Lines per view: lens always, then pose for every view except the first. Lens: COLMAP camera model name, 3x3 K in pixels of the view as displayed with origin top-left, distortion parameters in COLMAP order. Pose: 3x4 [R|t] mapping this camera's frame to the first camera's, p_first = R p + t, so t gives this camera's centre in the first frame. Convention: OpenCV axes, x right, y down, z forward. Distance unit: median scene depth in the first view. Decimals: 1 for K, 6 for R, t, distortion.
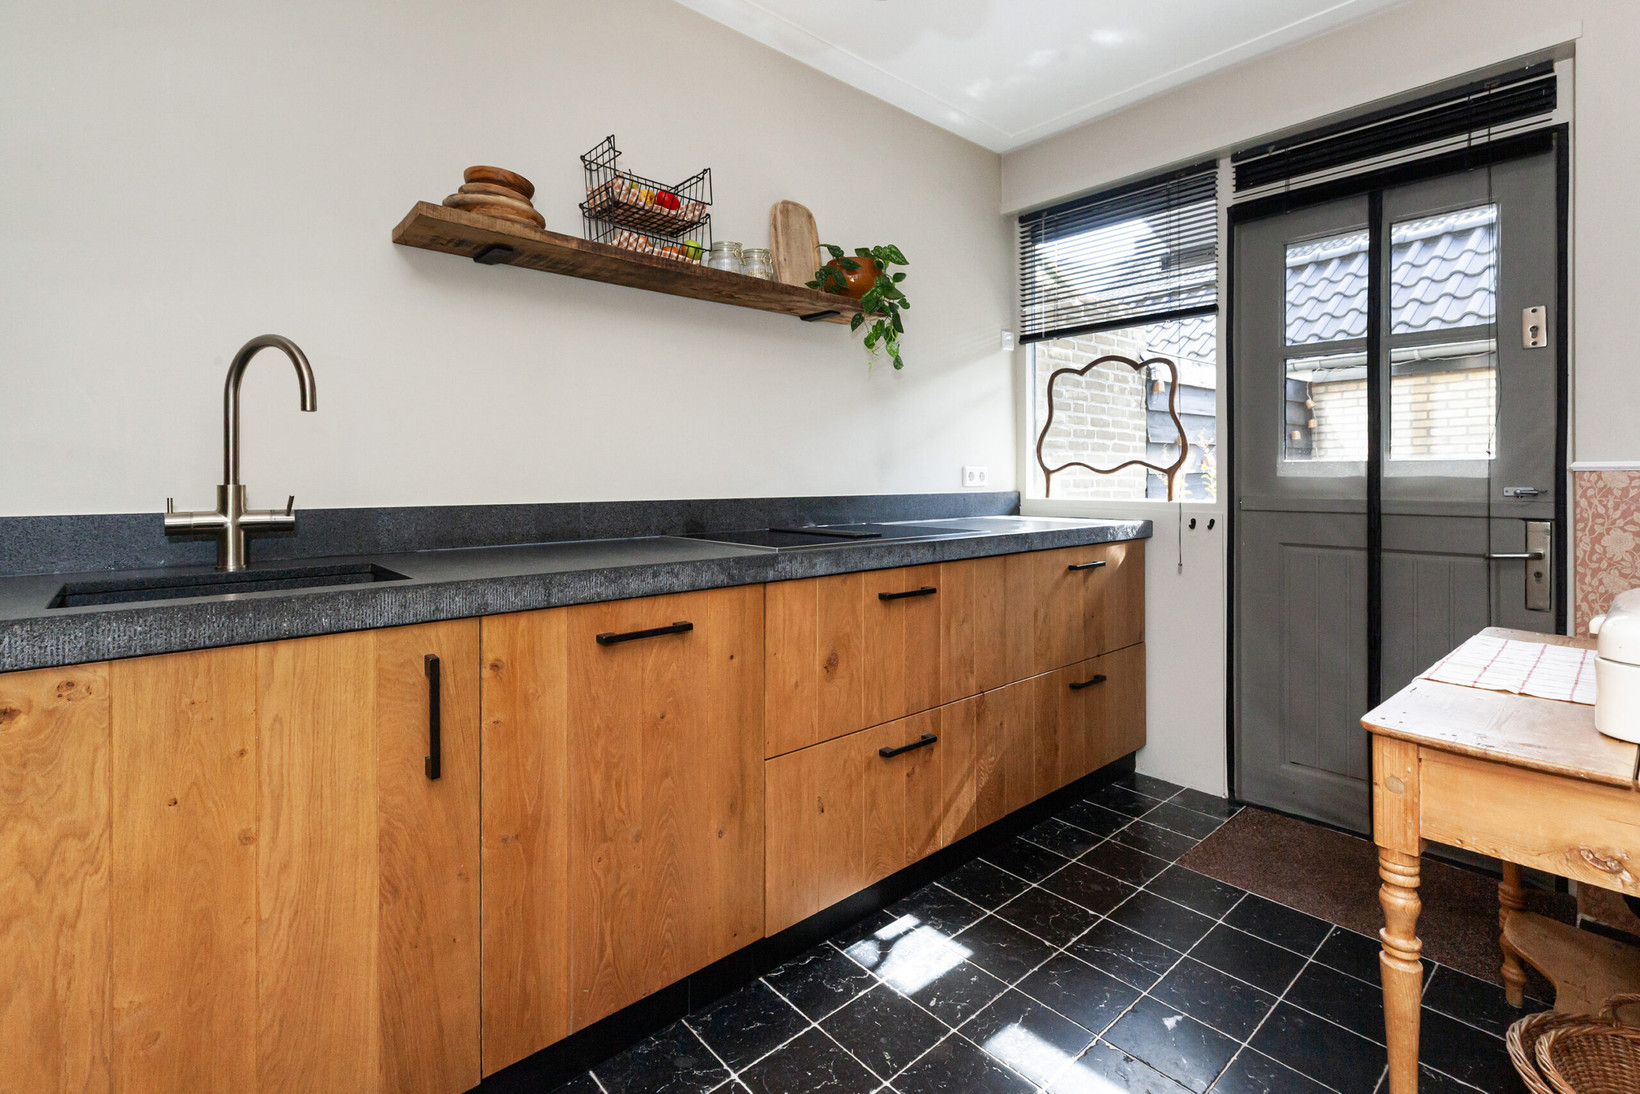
lens RADIAL K [[751.7, 0, 810.8], [0, 751.7, 482.2], [0, 0, 1]] dist [0.000134, -0.000127]
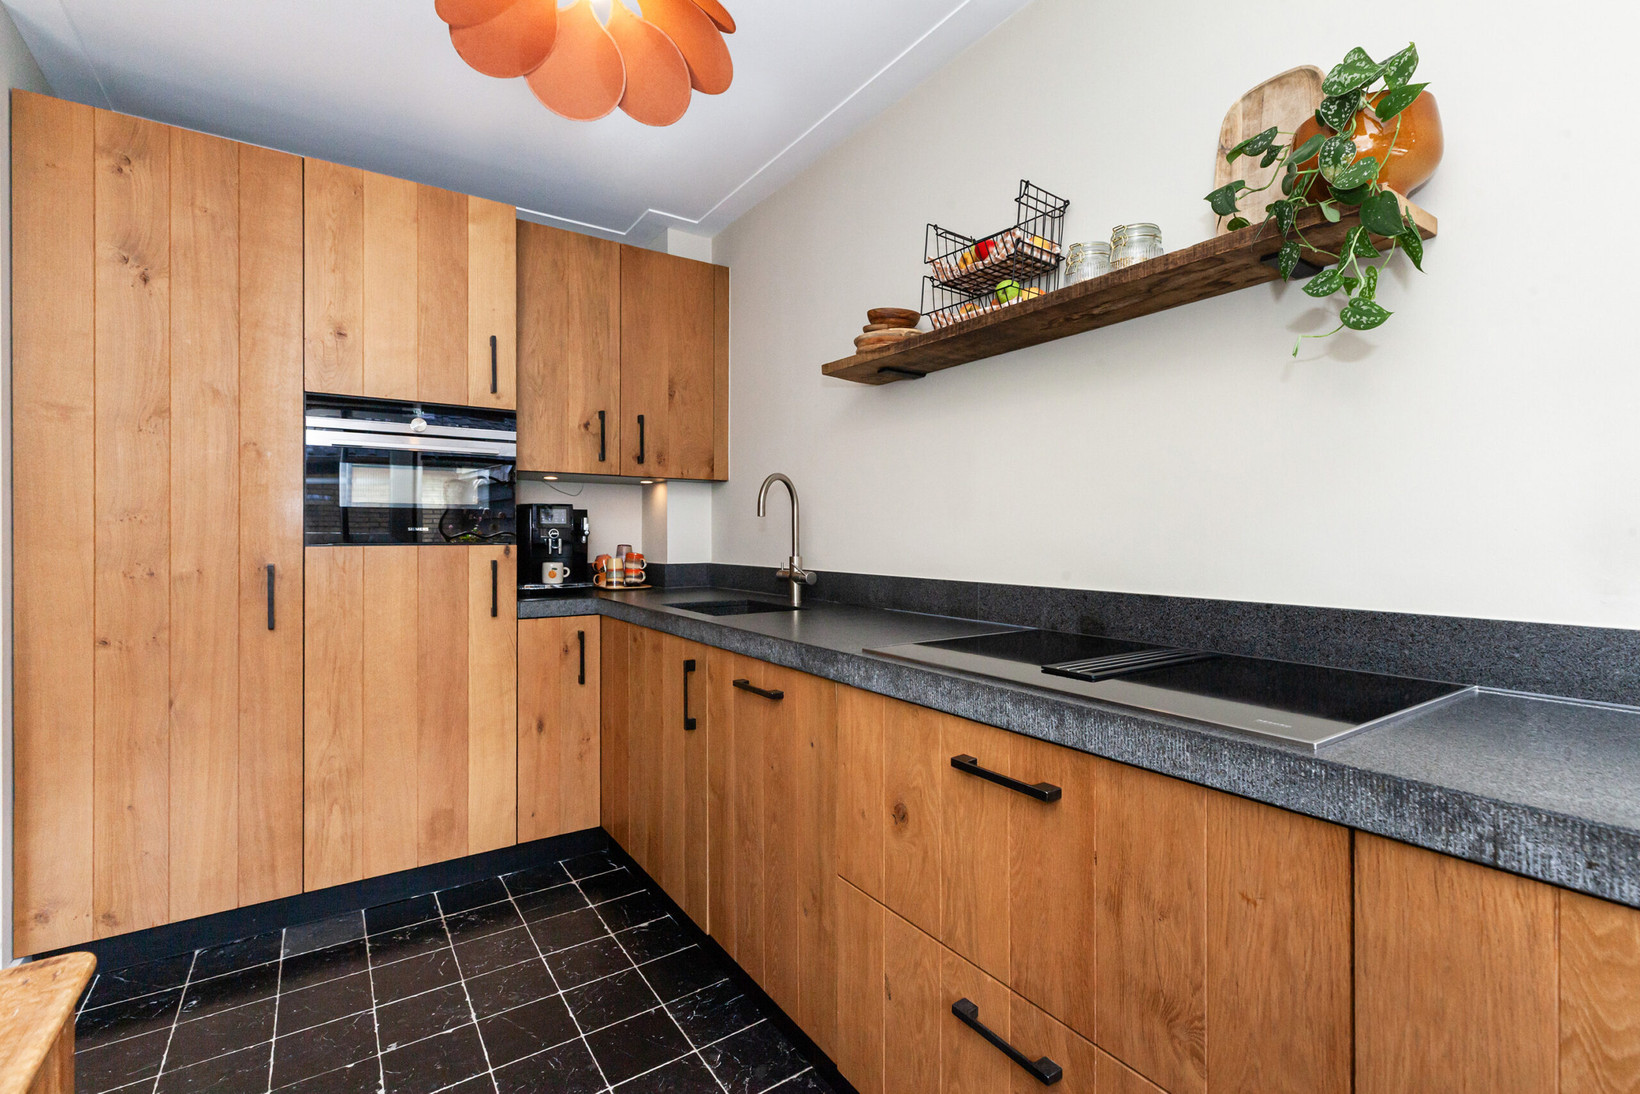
lens RADIAL K [[737.6, 0, 821.1], [0, 737.6, 528.4], [0, 0, 1]] dist [-0.000019, 0.000012]
pose [[-0.119423, -0.003558, -0.992837, 0.981187], [-0.002134, 0.999992, -0.003327, -0.058003], [0.992841, 0.001722, -0.119430, 1.273691]]
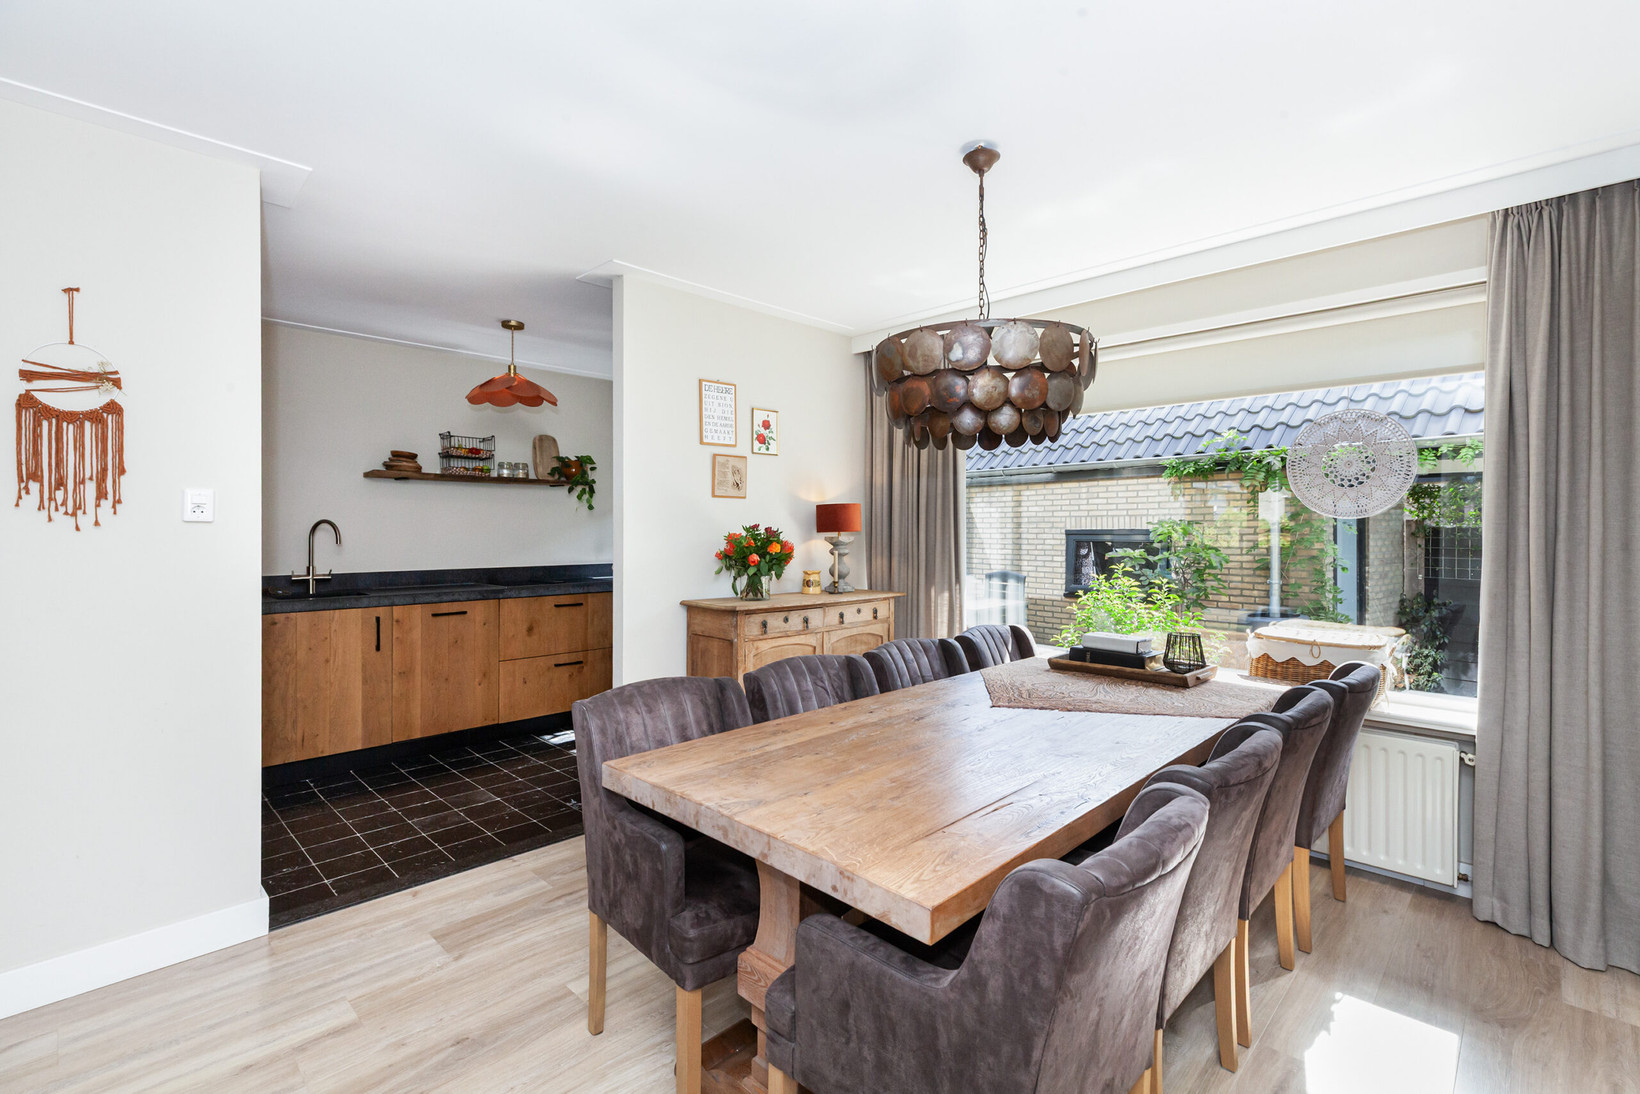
lens RADIAL K [[737.6, 0, 821.1], [0, 737.6, 528.4], [0, 0, 1]] dist [-0.000019, 0.000012]
pose [[0.997268, 0.003459, 0.073788, 1.113251], [-0.003064, 0.999980, -0.005471, -0.142491], [-0.073805, 0.005230, 0.997259, -2.207673]]
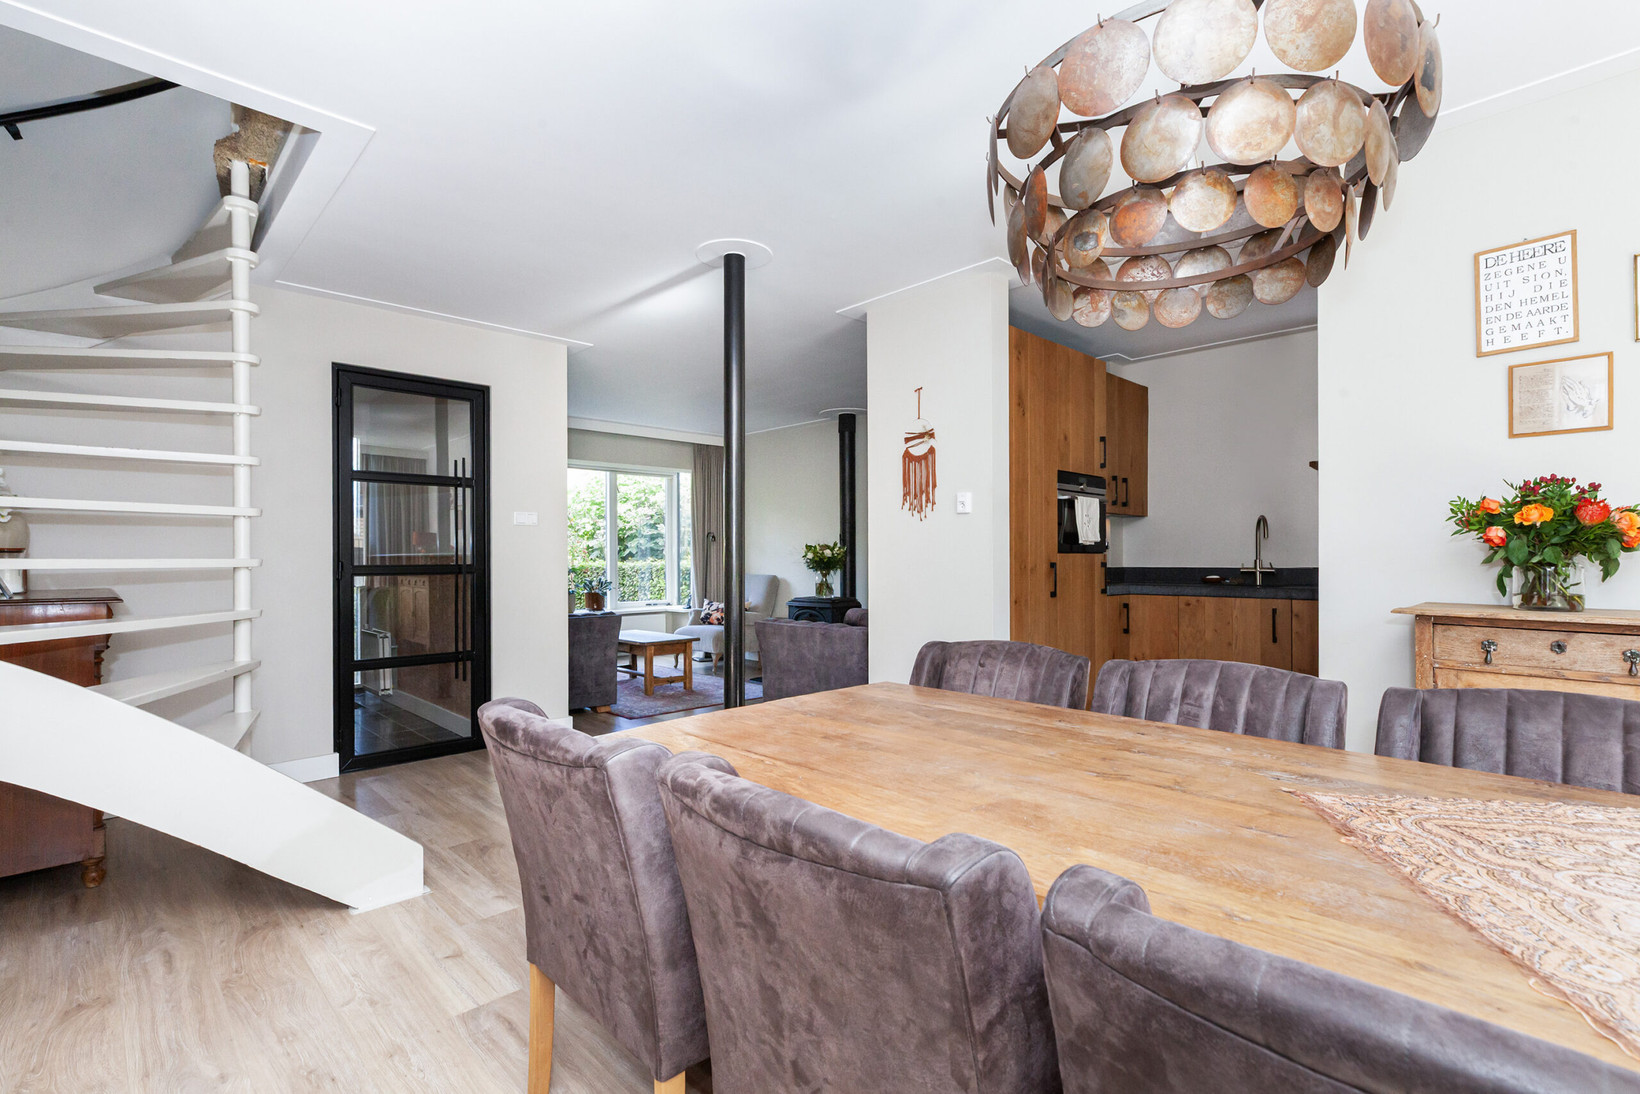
lens RADIAL K [[752.0, 0, 811.8], [0, 752.0, 561.2], [0, 0, 1]] dist [0.001911, 0.000112]
pose [[0.041327, 0.007587, -0.999117, 2.487003], [-0.000811, 0.999971, 0.007560, -0.012297], [0.999145, 0.000498, 0.041332, -1.119724]]
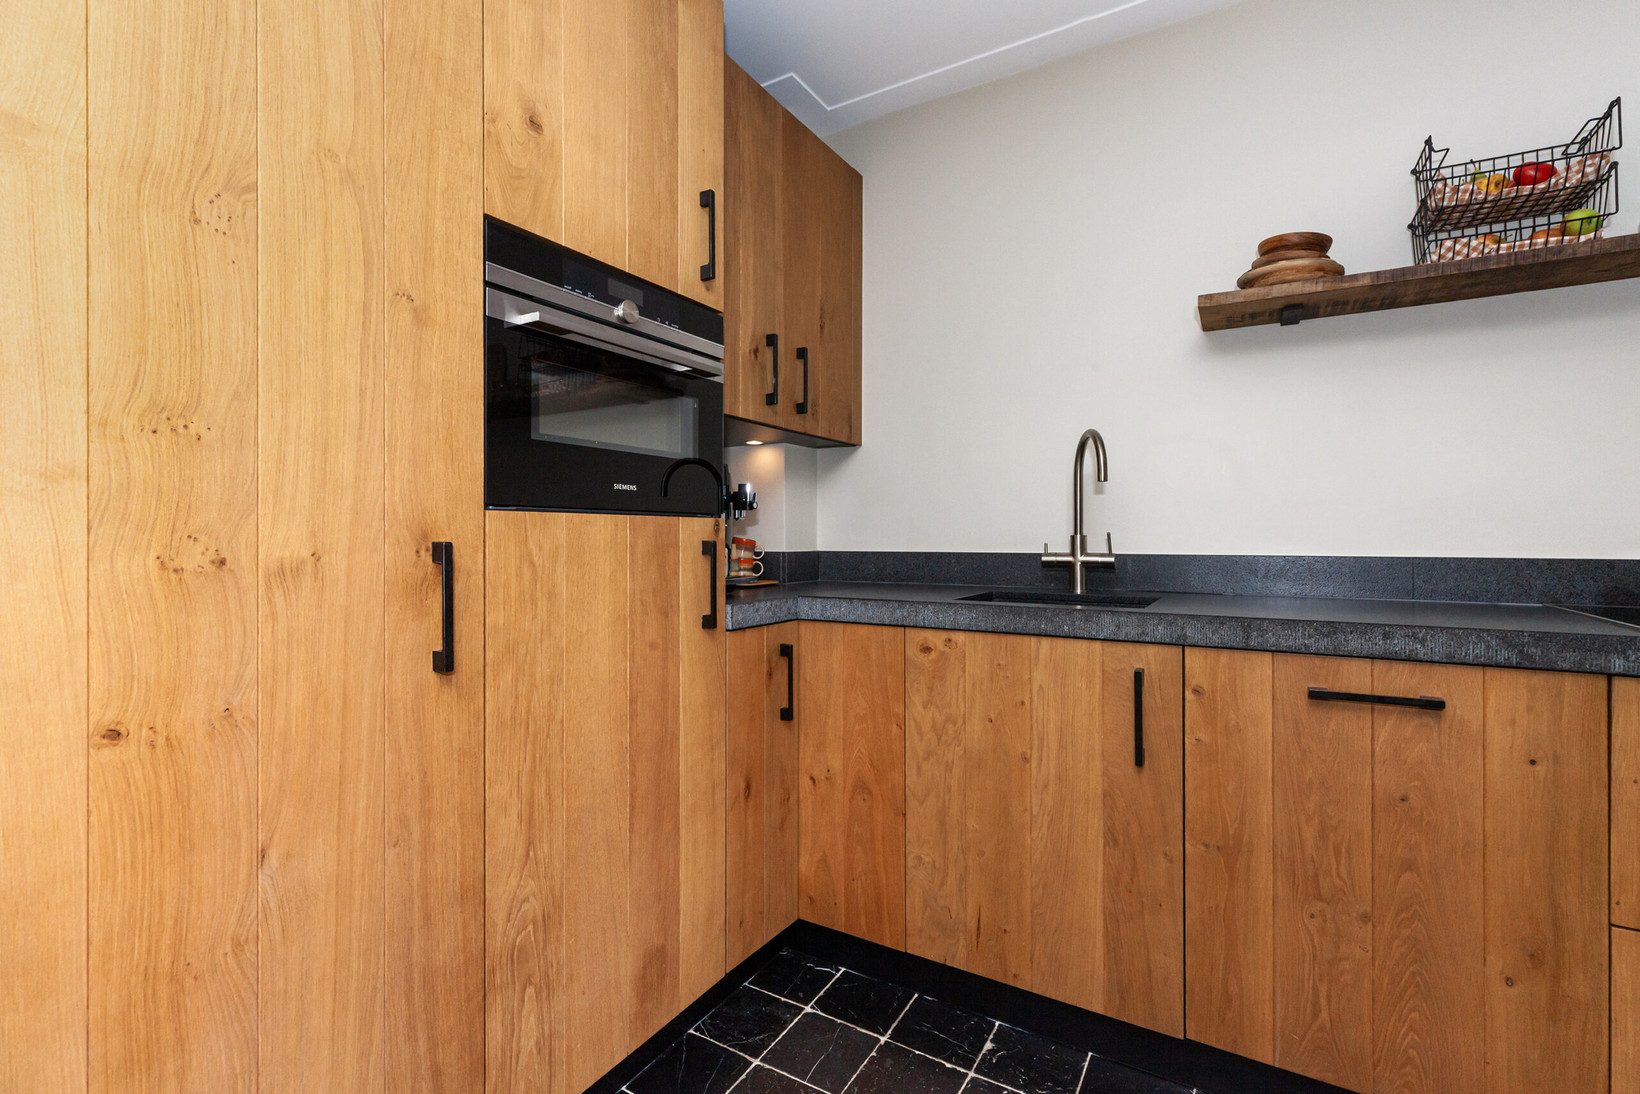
lens RADIAL K [[736.8, 0, 817.3], [0, 736.8, 532.8], [0, 0, 1]] dist [-0.000692, -0.000604]
pose [[0.301752, -0.000839, -0.953386, 0.440612], [-0.004054, 0.999989, -0.002163, 0.004353], [0.953378, 0.004518, 0.301745, 0.085982]]
